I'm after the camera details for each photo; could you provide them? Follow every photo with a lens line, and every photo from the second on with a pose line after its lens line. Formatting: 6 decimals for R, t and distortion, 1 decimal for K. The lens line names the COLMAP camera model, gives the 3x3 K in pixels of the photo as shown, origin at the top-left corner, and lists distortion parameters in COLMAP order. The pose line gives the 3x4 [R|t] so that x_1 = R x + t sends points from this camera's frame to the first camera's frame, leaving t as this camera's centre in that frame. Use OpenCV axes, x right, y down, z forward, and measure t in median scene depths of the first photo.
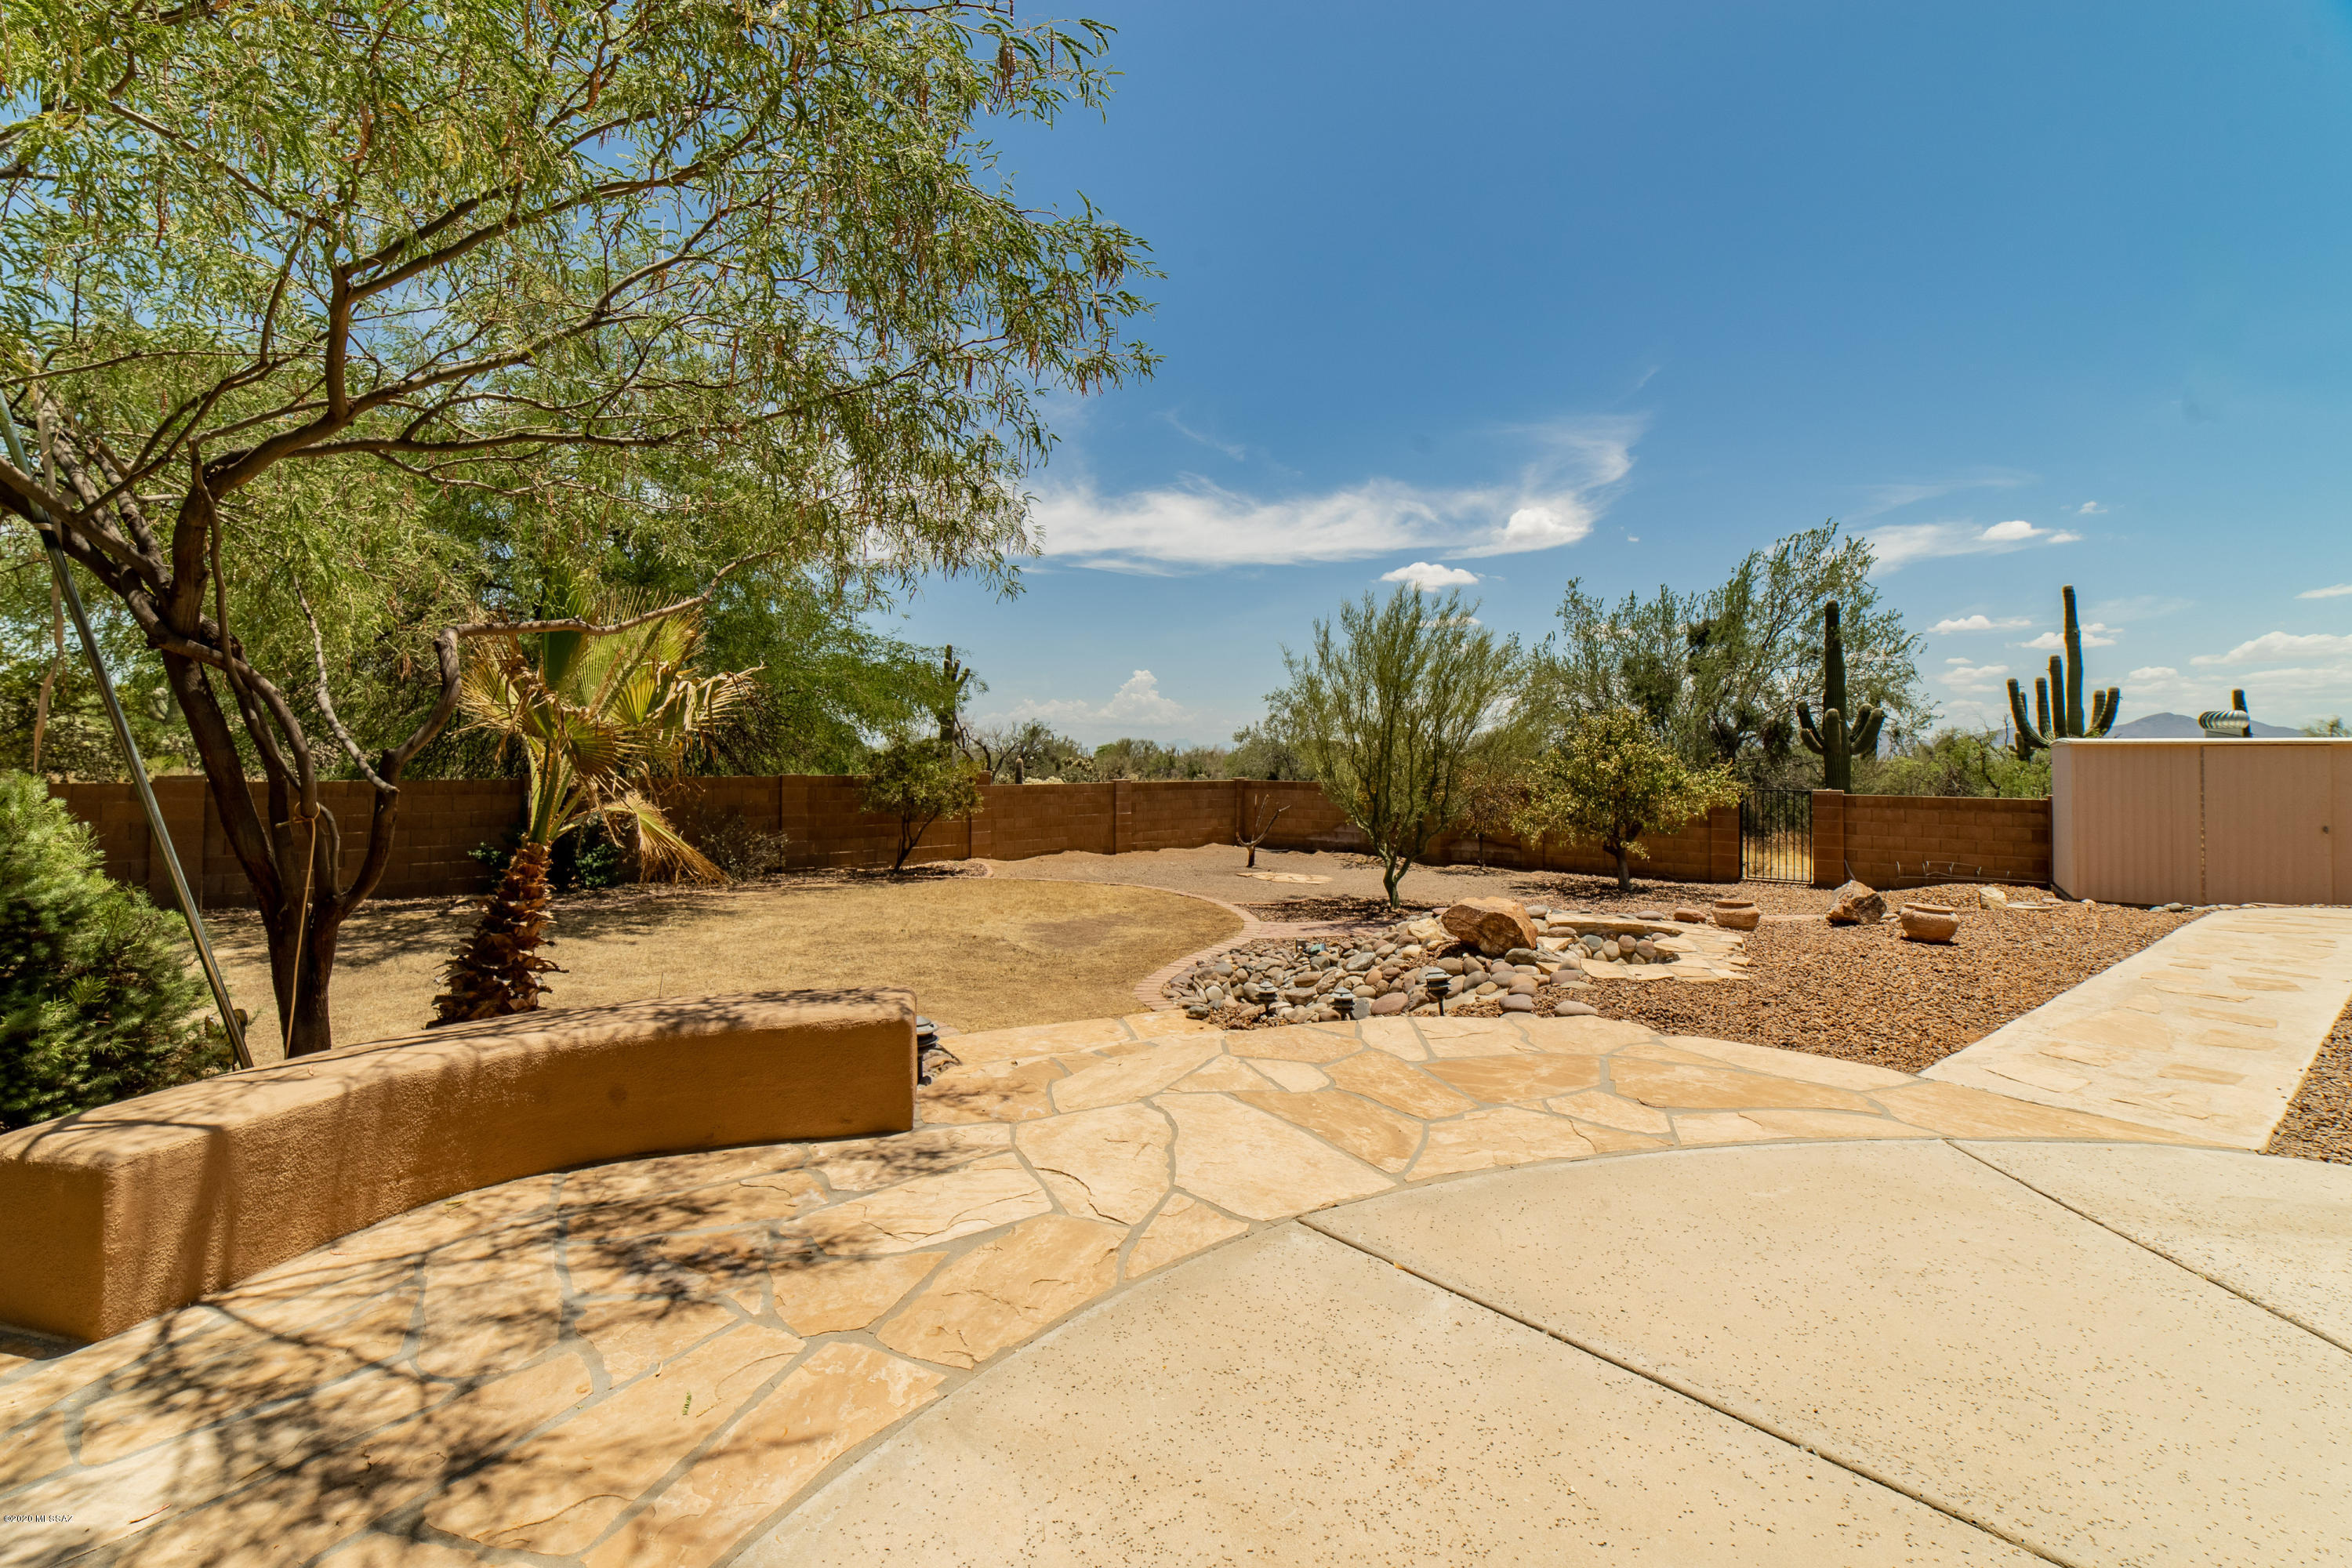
lens RADIAL K [[933.2, 0, 1179.3], [0, 933.2, 731.8], [0, 0, 1]] dist [0.000898, 0.000003]
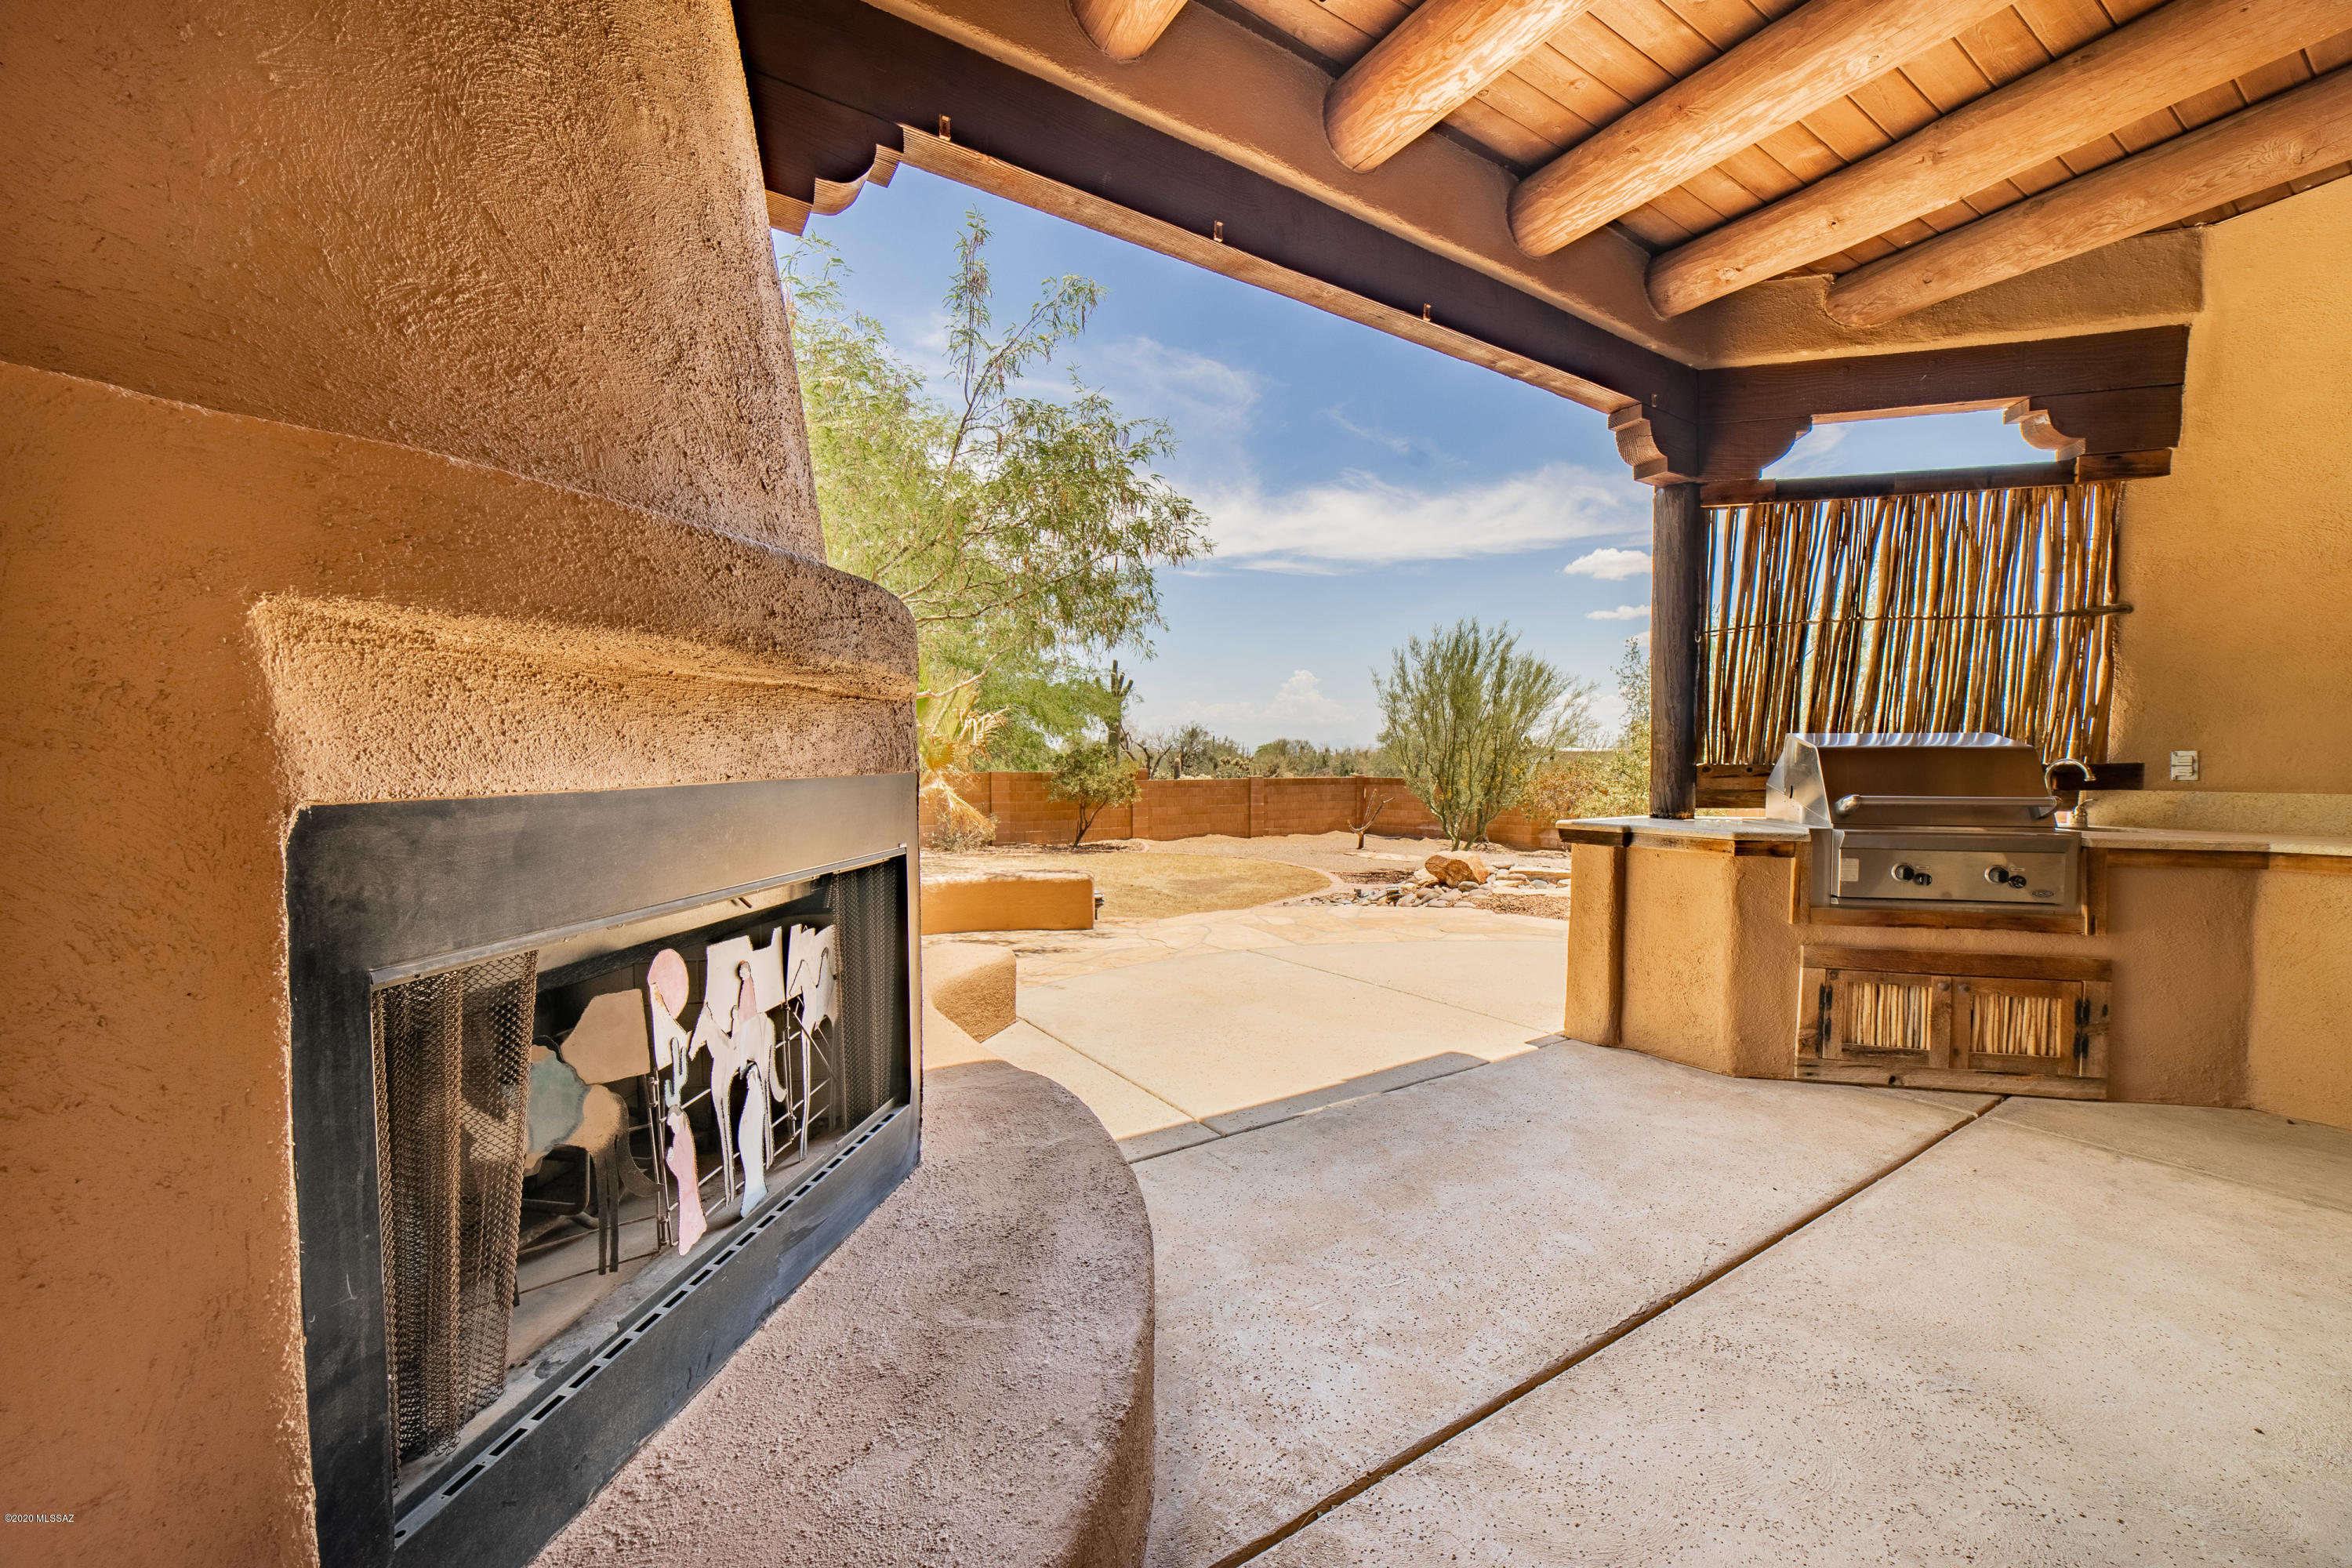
lens RADIAL K [[912.9, 0, 1176.0], [0, 912.9, 784.0], [0, 0, 1]] dist [0.000119, -0.000010]
pose [[0.984001, 0.004386, -0.178107, 0.049190], [0.005834, 0.998367, 0.056819, -0.006078], [0.178066, -0.056949, 0.982369, -0.179270]]
